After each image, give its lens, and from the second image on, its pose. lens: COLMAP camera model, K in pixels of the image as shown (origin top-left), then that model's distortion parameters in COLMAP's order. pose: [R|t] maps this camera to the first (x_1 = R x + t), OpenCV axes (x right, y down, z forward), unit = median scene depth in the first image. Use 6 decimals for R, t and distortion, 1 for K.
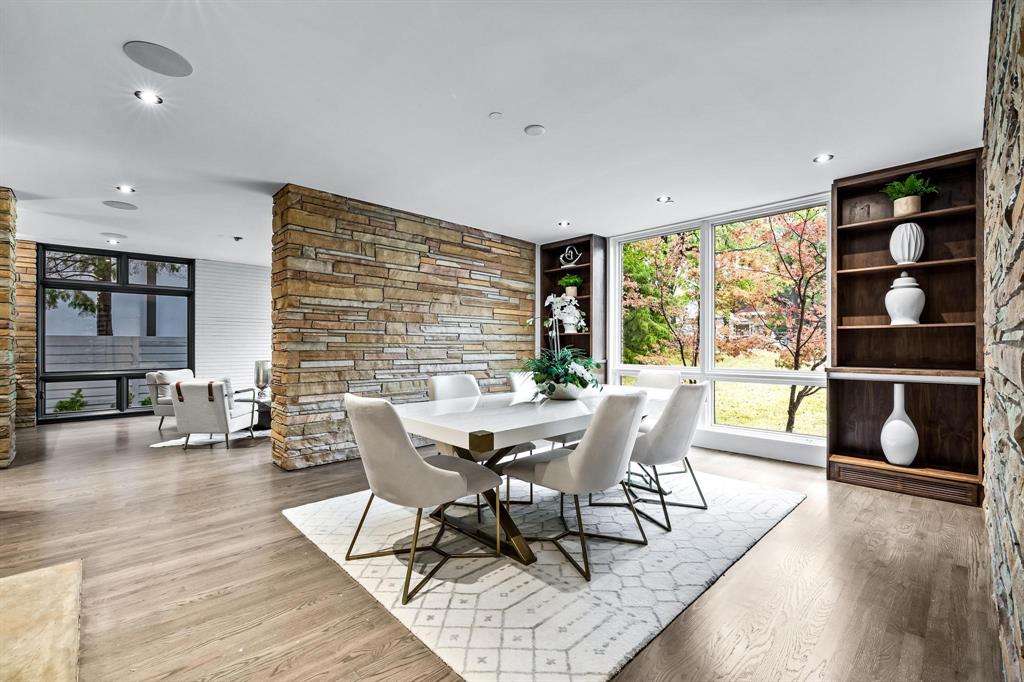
lens RADIAL K [[441.8, 0, 513.6], [0, 441.8, 343.1], [0, 0, 1]] dist [0.010470, 0.000183]
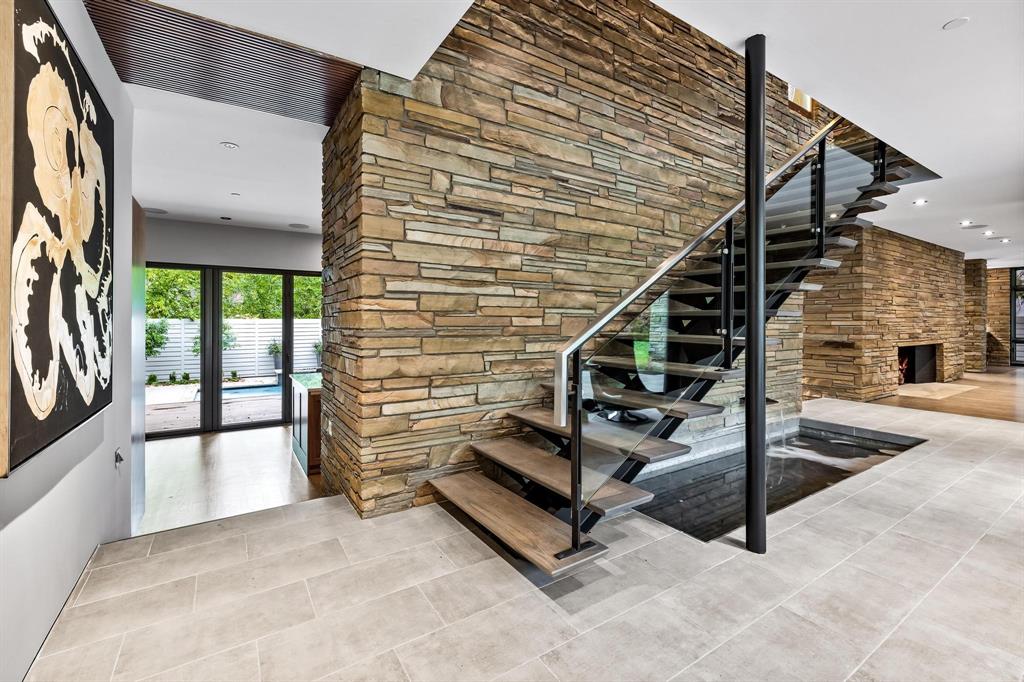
lens RADIAL K [[441.8, 0, 531.1], [0, 441.8, 321.2], [0, 0, 1]] dist [0.010470, 0.000183]
pose [[-0.174365, -0.000009, -0.984681, 1.076877], [0.000423, 1.000000, -0.000084, -0.000665], [0.984681, -0.000431, -0.174365, -0.616222]]
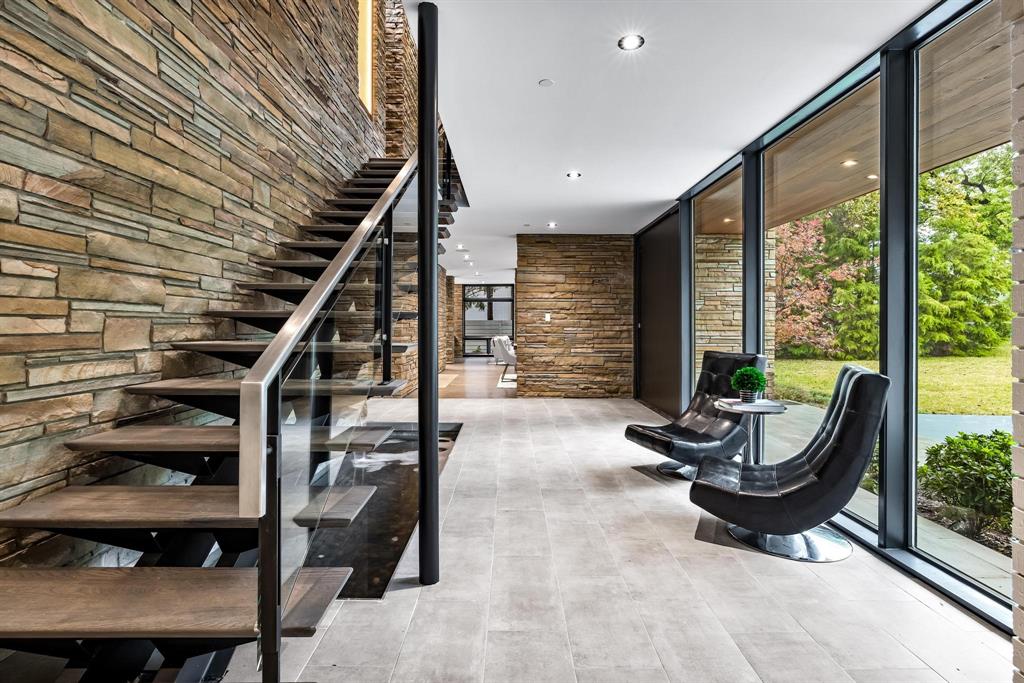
lens RADIAL K [[478.5, 0, 504.2], [0, 478.5, 324.6], [0, 0, 1]] dist [0.000061, 0.000387]
pose [[0.703395, 0.001869, -0.710797, 0.977514], [-0.000785, 0.999998, 0.001853, -0.001534], [0.710799, -0.000746, 0.703395, -0.702379]]
